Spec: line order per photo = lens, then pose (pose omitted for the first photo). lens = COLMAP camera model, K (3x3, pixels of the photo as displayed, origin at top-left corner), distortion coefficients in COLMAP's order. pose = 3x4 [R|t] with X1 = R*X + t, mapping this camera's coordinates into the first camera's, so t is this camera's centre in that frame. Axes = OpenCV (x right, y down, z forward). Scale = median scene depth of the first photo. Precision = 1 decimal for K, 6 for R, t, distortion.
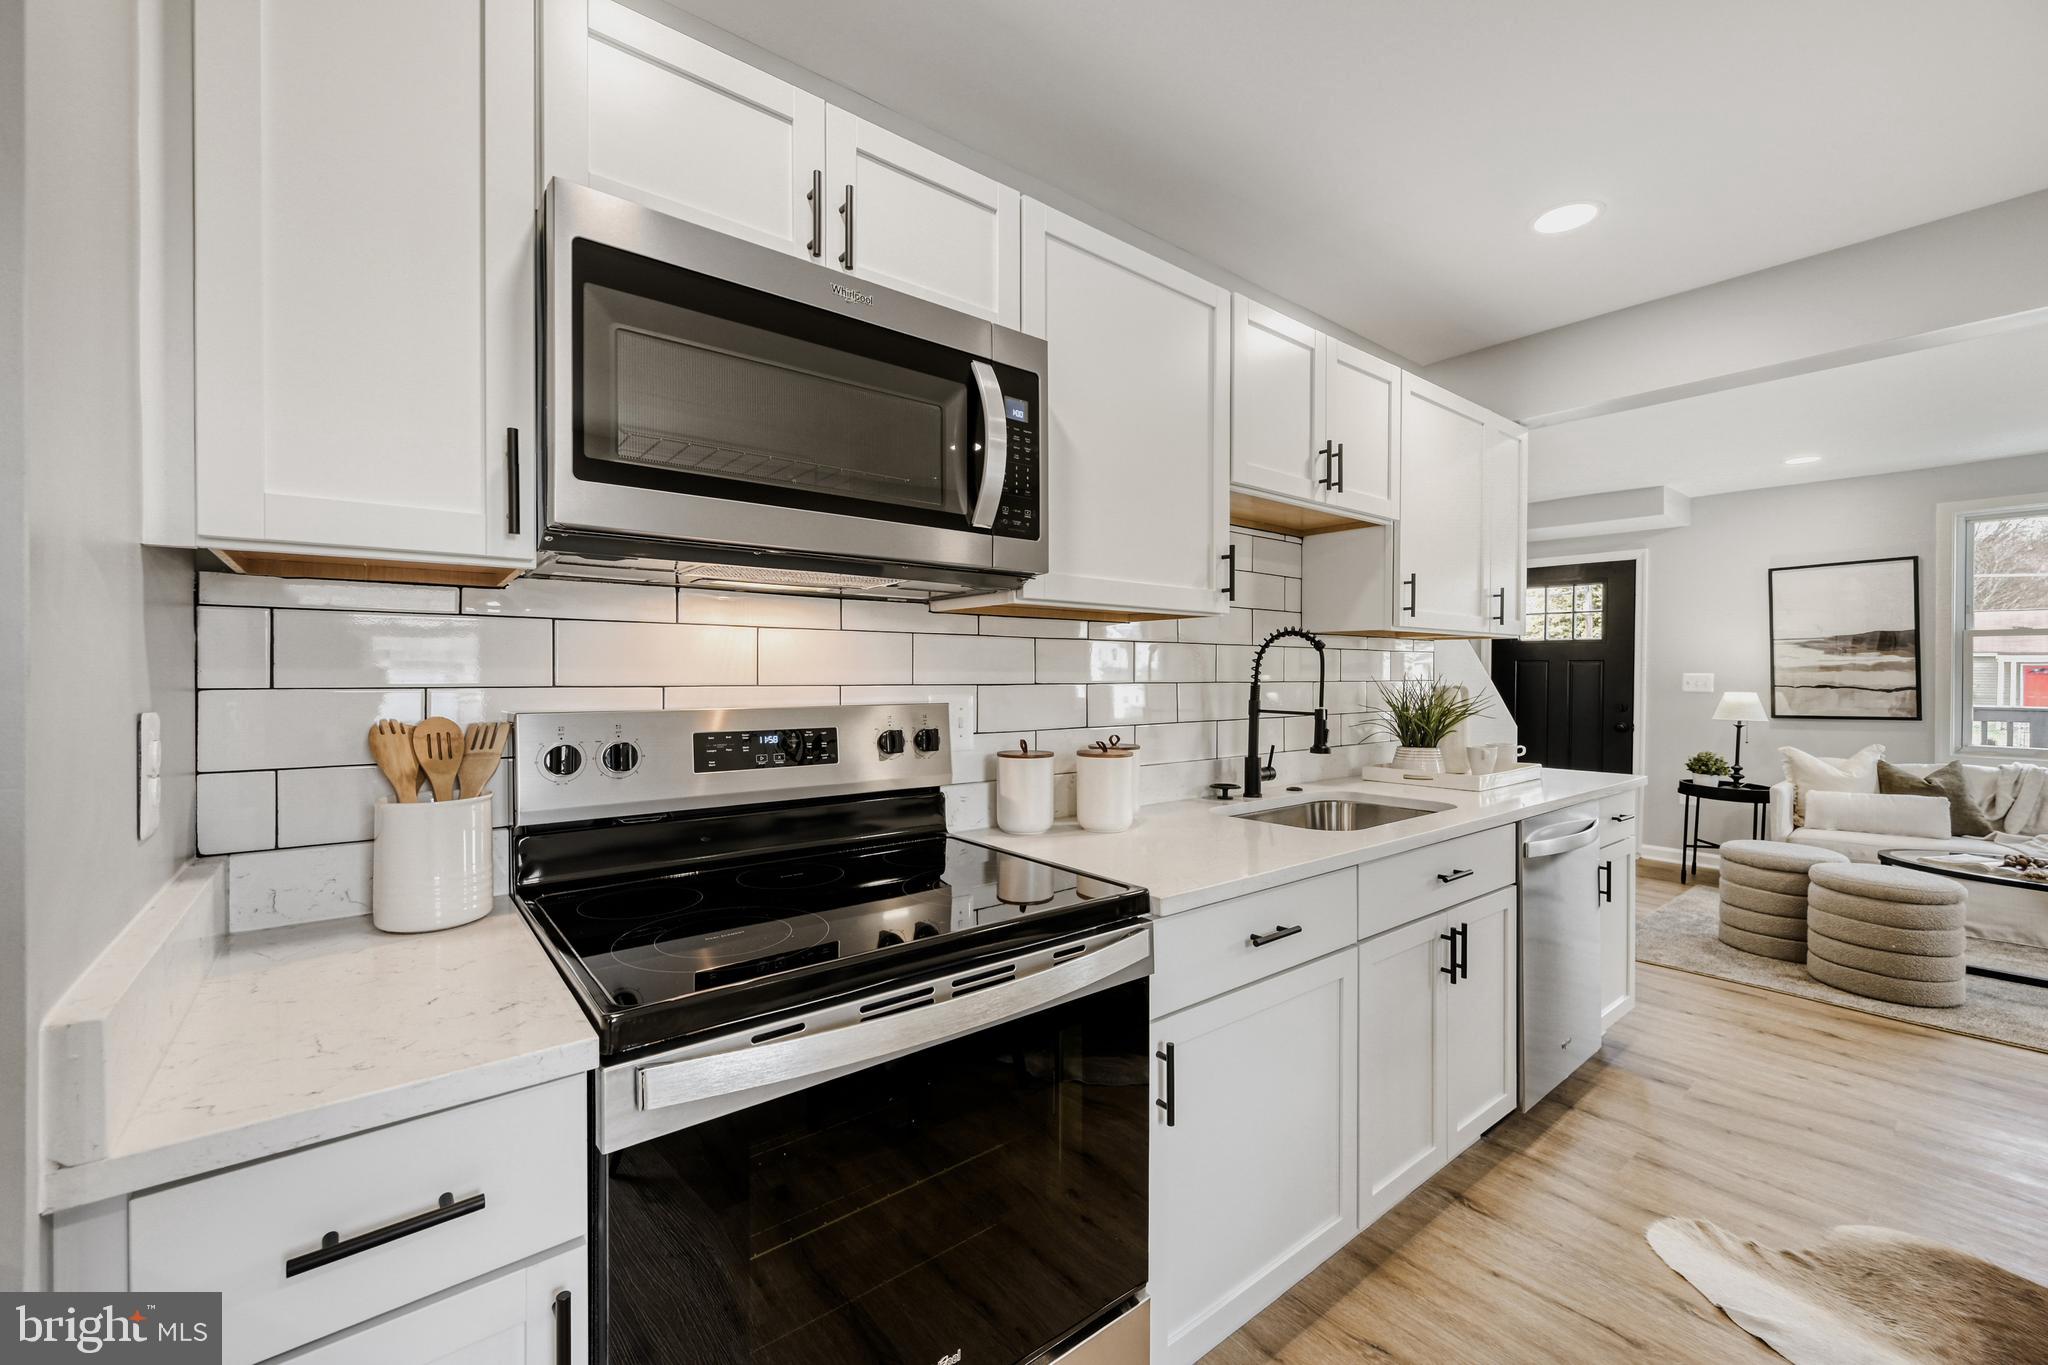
lens RADIAL K [[820.1, 0, 1051.0], [0, 820.1, 681.9], [0, 0, 1]] dist [-0.001395, -0.000088]
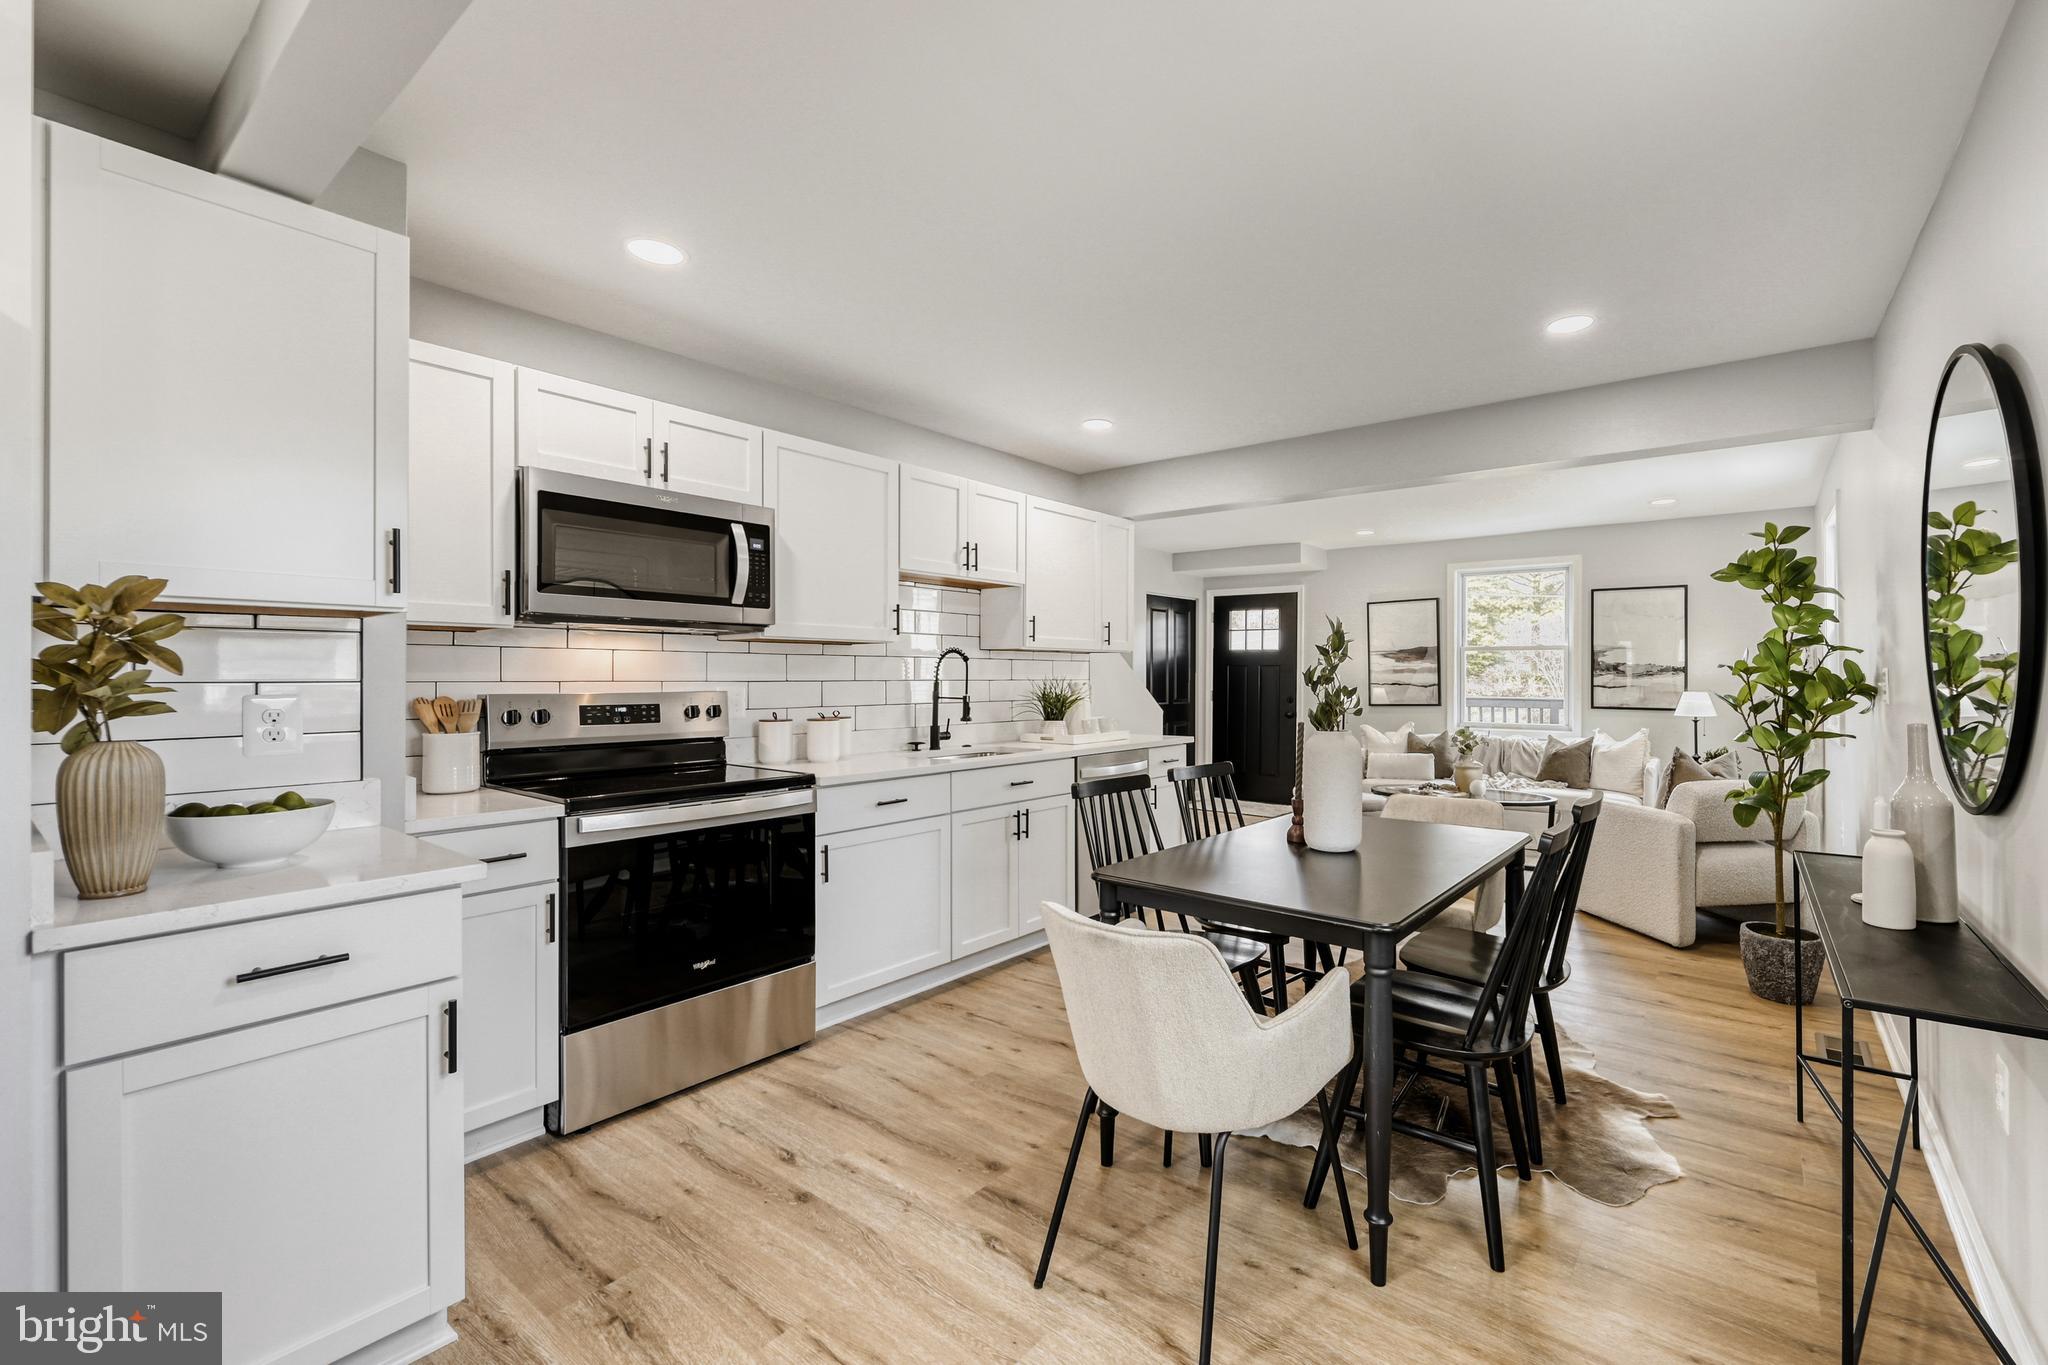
lens RADIAL K [[701.8, 0, 1026.2], [0, 701.8, 676.2], [0, 0, 1]] dist [-0.000260, 0.000008]
pose [[0.975609, -0.000357, 0.219516, 0.205801], [0.002292, 0.999961, -0.008560, 0.008521], [-0.219505, 0.008854, 0.975571, -0.757906]]
